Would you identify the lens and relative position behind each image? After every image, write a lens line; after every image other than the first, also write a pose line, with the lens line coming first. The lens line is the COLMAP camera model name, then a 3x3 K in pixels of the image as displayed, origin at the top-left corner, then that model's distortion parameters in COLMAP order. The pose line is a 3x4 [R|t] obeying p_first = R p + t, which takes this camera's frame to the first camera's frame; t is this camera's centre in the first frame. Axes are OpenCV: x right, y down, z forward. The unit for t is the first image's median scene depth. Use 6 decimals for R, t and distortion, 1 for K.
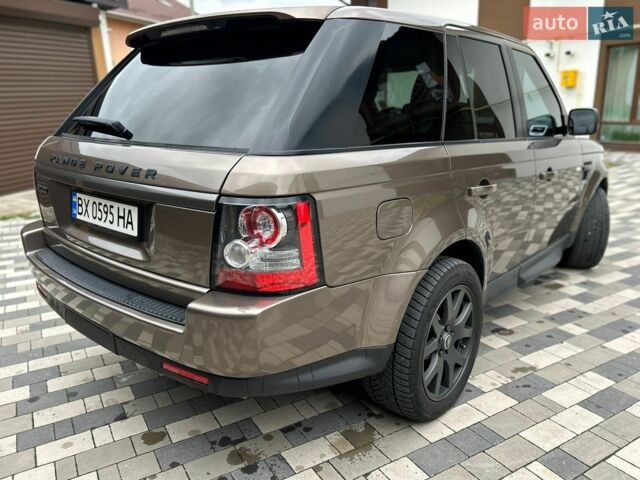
lens RADIAL K [[483.4, 0, 317.7], [0, 483.4, 238.3], [0, 0, 1]] dist [0.020560, -0.000675]
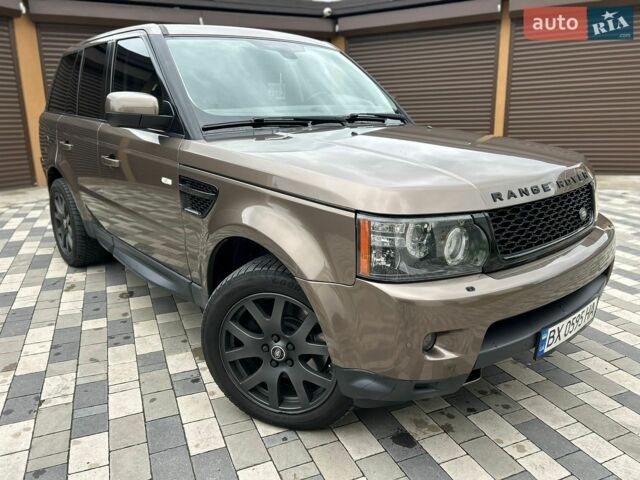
lens RADIAL K [[485.7, 0, 320.5], [0, 485.7, 241.4], [0, 0, 1]] dist [0.043524, -0.039957]
pose [[-0.134559, 0.281641, -0.950038, 1.846654], [-0.249191, 0.918328, 0.307534, -0.514321], [0.959061, 0.278122, -0.053387, 1.978447]]
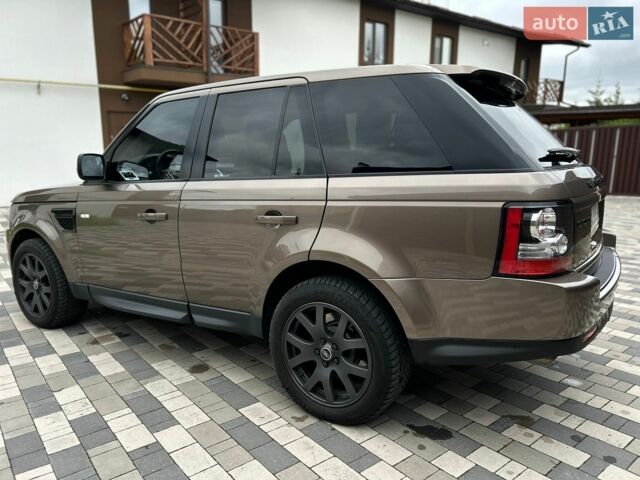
lens RADIAL K [[485.7, 0, 318.8], [0, 485.7, 239.0], [0, 0, 1]] dist [0.043524, -0.039957]
pose [[-0.127677, -0.158990, 0.978990, -1.387726], [0.273550, 0.943138, 0.188843, -0.377995], [-0.953346, 0.291914, -0.076925, 1.524102]]
